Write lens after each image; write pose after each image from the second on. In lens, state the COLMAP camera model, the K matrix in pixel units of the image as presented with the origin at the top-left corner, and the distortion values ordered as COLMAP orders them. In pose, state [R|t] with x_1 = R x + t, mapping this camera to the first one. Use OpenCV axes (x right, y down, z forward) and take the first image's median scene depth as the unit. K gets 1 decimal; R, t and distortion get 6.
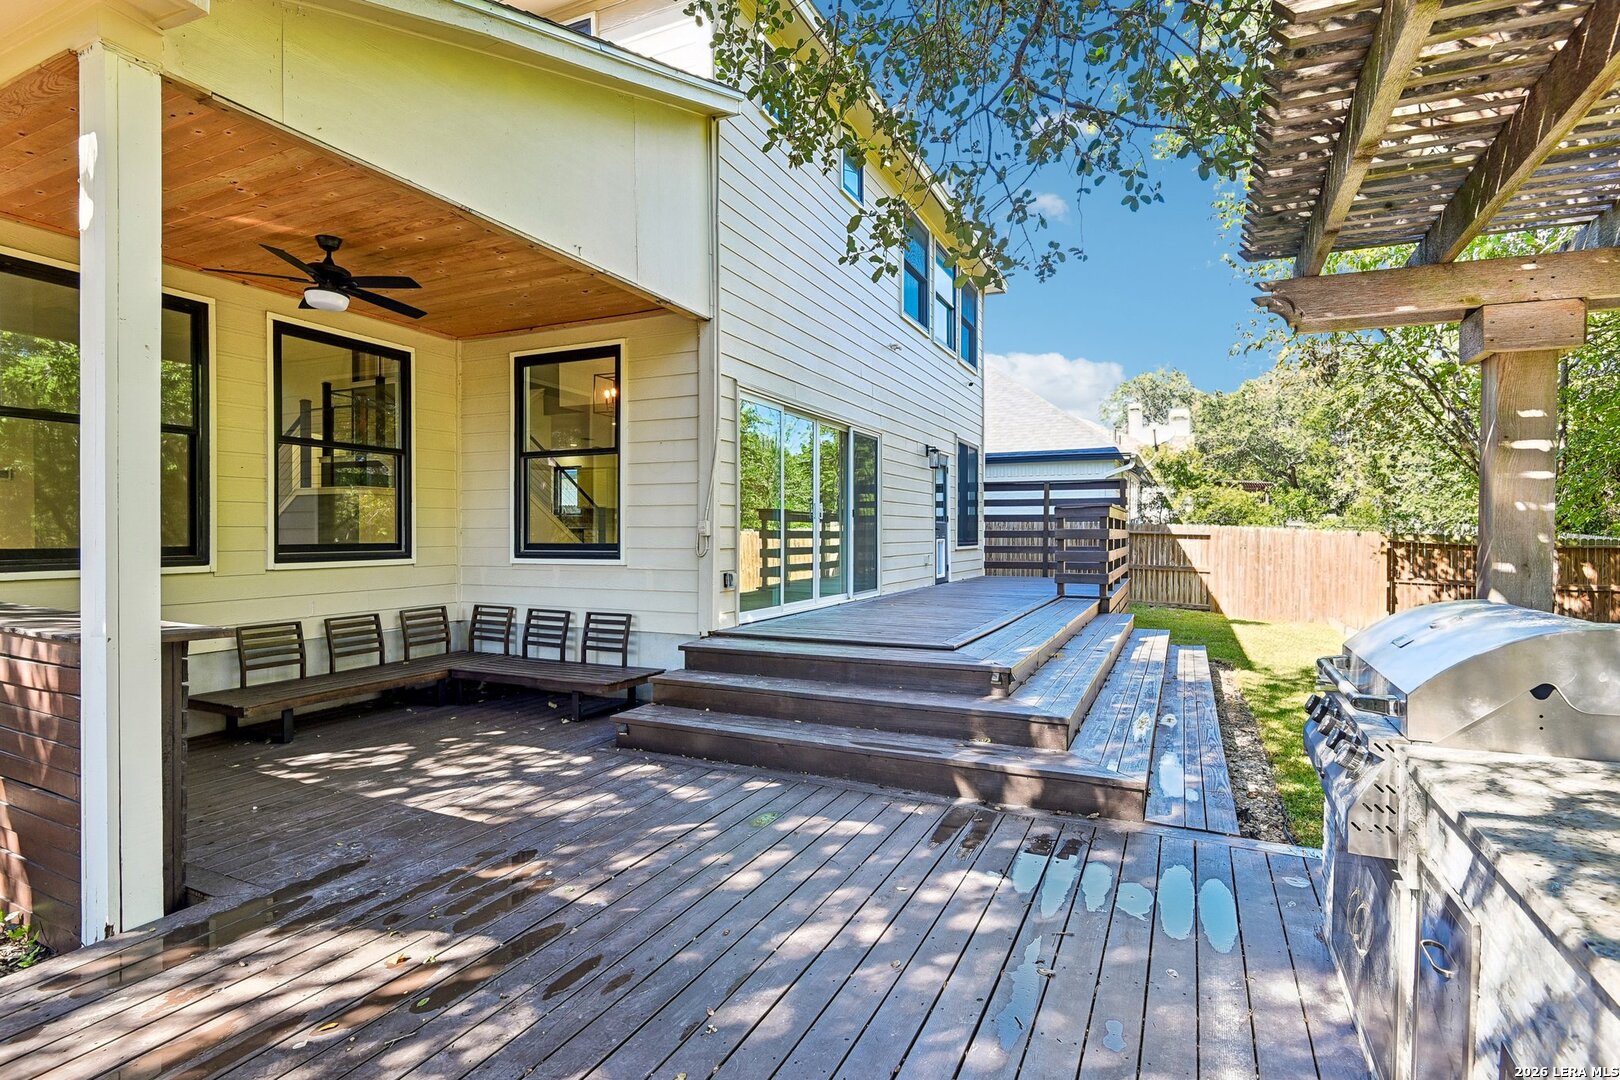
lens RADIAL K [[814.2, 0, 809.9], [0, 814.2, 534.5], [0, 0, 1]] dist [-0.005515, -0.000465]
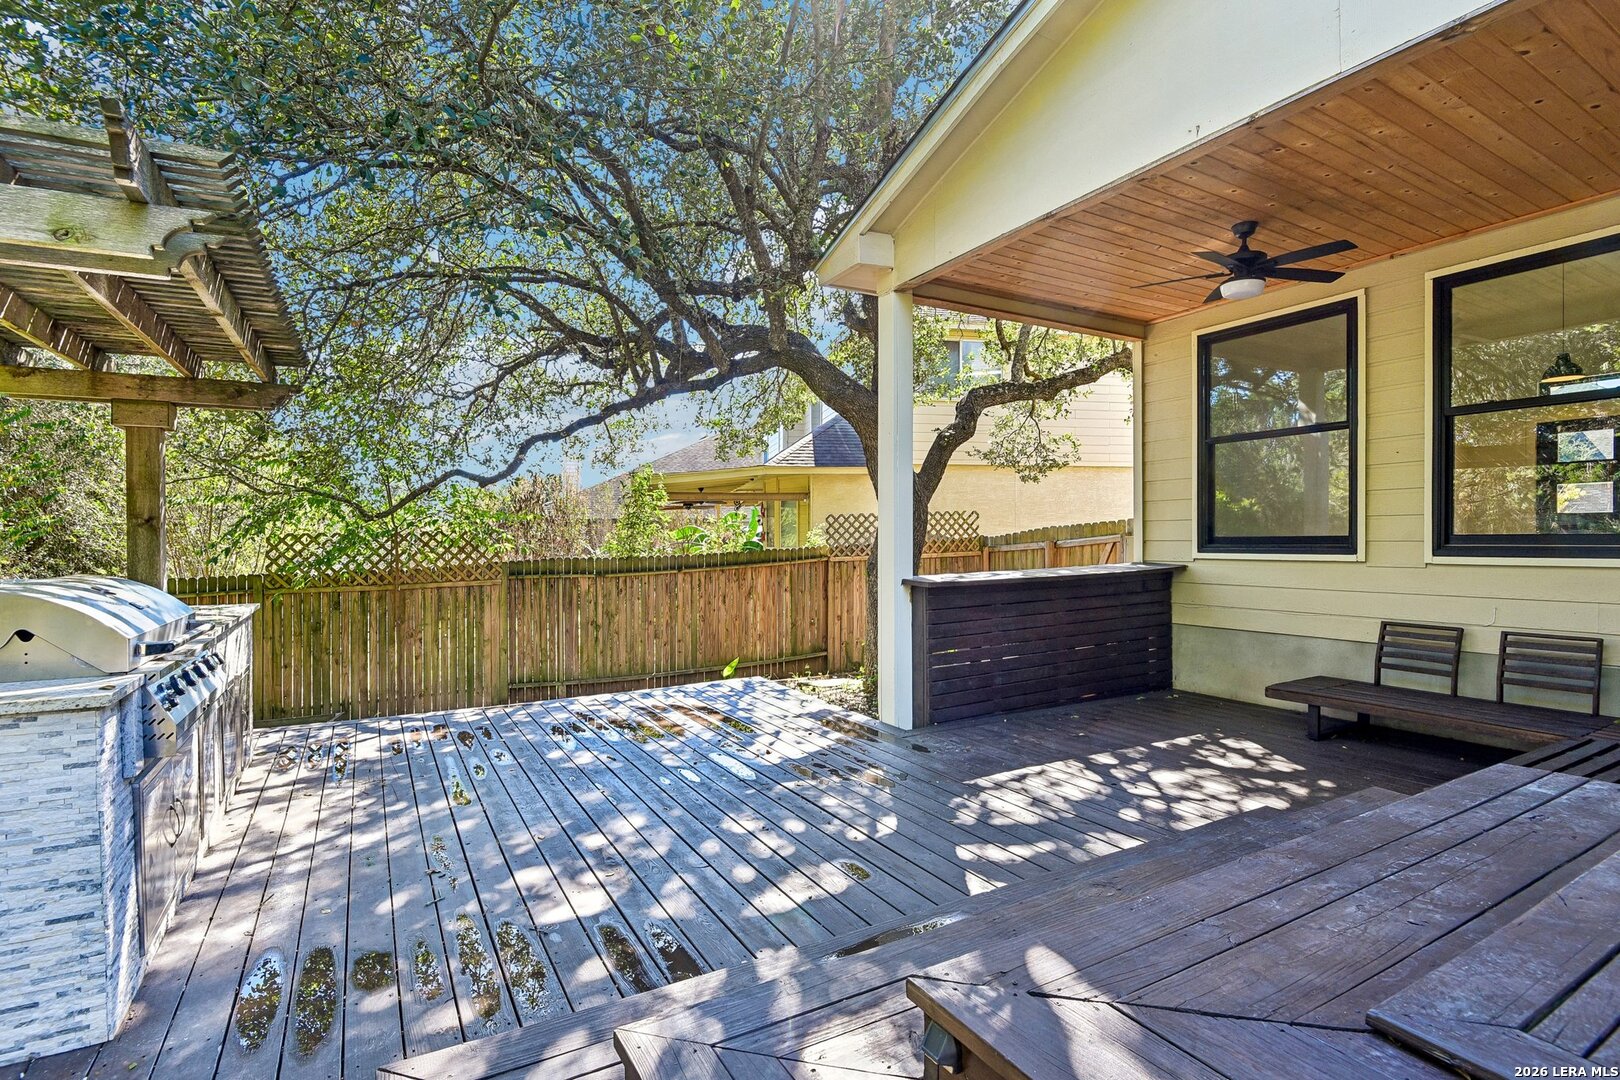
lens RADIAL K [[767.1, 0, 814.0], [0, 767.1, 545.1], [0, 0, 1]] dist [-0.013158, -0.001033]
pose [[-0.574842, 0.016047, -0.818107, 0.487842], [0.004904, 0.999857, 0.016166, 0.008414], [0.818249, 0.005281, -0.574839, 1.132091]]
